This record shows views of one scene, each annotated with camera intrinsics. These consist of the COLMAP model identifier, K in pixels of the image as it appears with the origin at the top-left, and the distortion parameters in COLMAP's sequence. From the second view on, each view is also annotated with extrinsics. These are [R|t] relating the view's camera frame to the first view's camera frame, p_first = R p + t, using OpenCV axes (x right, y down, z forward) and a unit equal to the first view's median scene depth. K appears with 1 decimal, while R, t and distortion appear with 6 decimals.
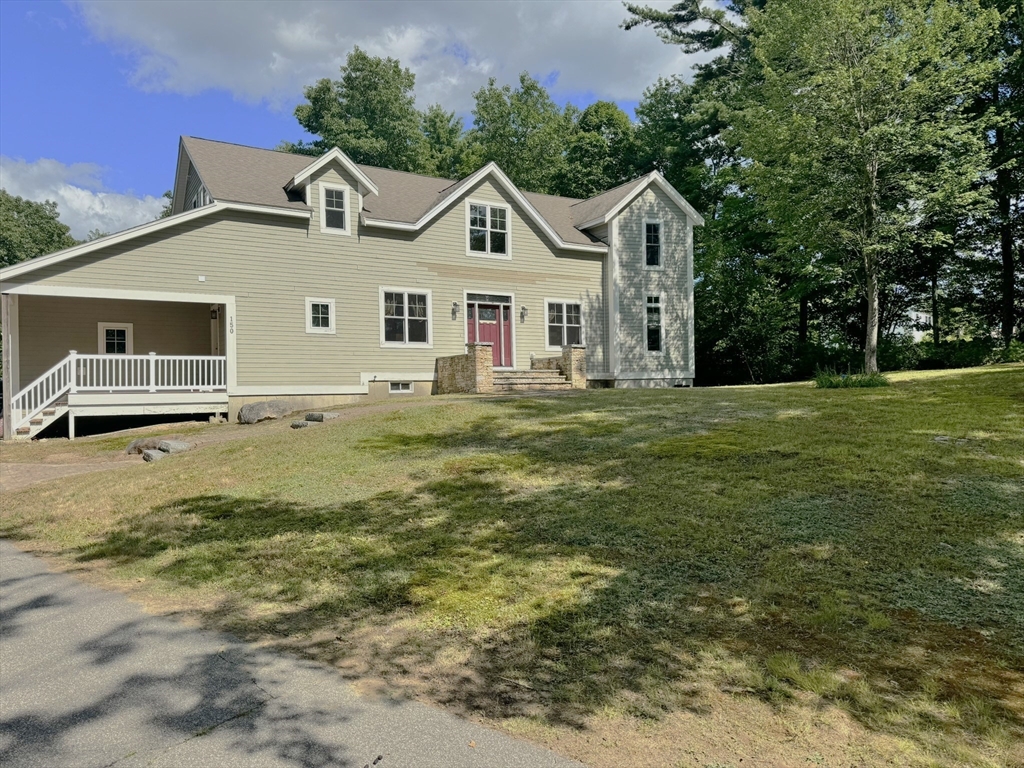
lens RADIAL K [[720.9, 0, 511.1], [0, 720.9, 385.9], [0, 0, 1]] dist [0.008221, 0.001078]
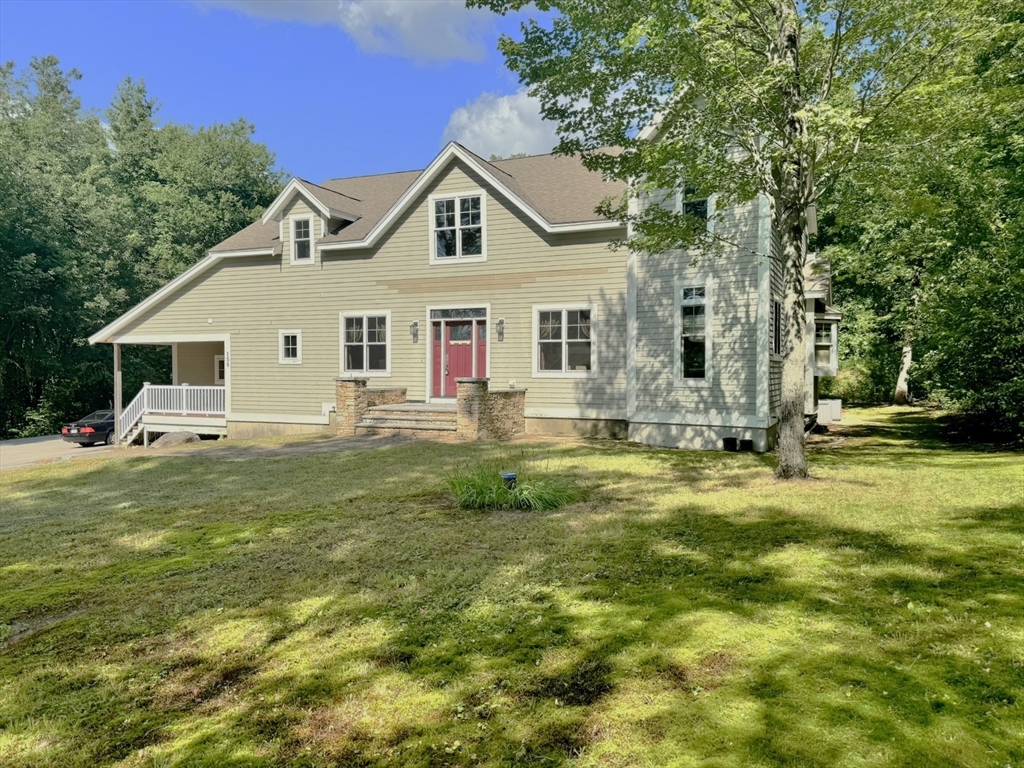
lens RADIAL K [[720.9, 0, 511.4], [0, 720.9, 381.6], [0, 0, 1]] dist [0.008221, 0.001078]
pose [[0.570841, 0.035248, -0.820304, 0.669923], [0.003899, 0.998950, 0.045638, -0.081861], [0.821051, -0.029250, 0.570104, 0.588066]]
